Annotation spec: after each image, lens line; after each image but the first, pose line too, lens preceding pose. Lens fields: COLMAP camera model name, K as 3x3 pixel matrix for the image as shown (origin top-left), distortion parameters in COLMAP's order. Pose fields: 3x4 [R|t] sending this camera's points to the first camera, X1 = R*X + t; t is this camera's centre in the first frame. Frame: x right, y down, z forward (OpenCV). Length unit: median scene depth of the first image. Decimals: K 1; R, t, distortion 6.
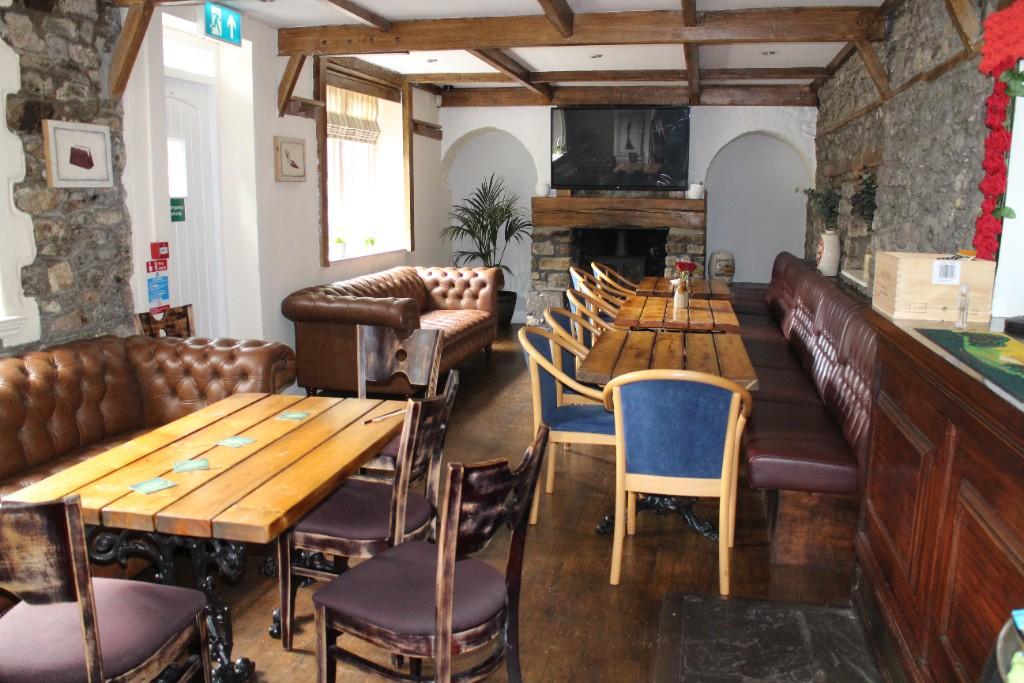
lens RADIAL K [[838.1, 0, 514.3], [0, 838.1, 338.8], [0, 0, 1]] dist [-0.067517, 0.001520]
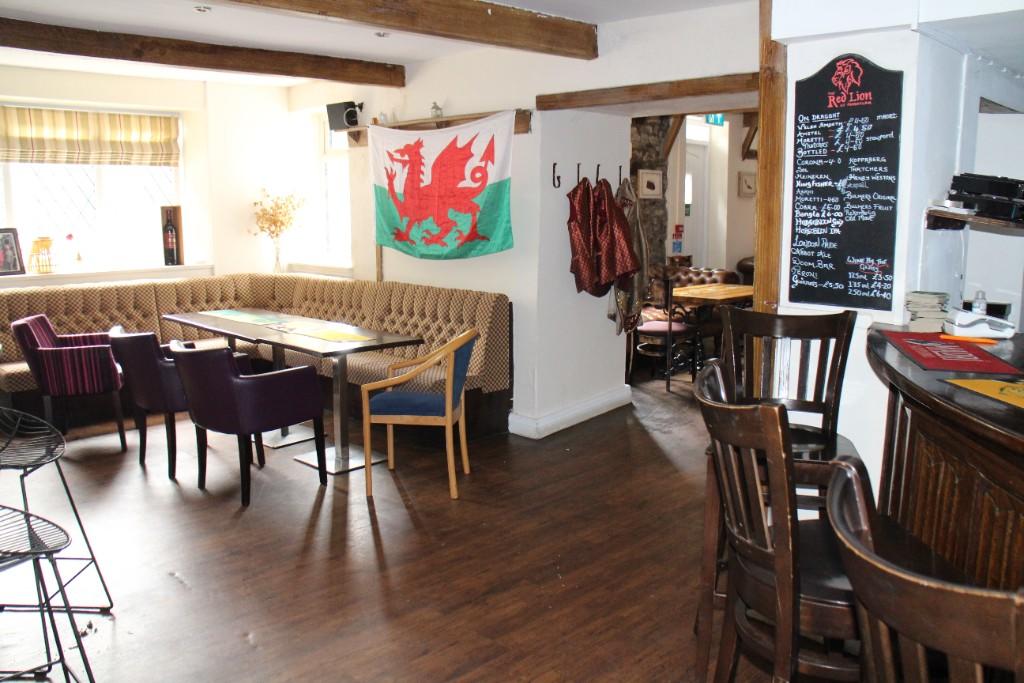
lens RADIAL K [[838.1, 0, 514.2], [0, 838.1, 345.0], [0, 0, 1]] dist [-0.067517, 0.001520]
pose [[0.852507, 0.062208, -0.519001, 0.359359], [-0.073391, 0.997303, -0.001013, 0.238797], [0.517539, 0.038954, 0.854773, -1.099185]]
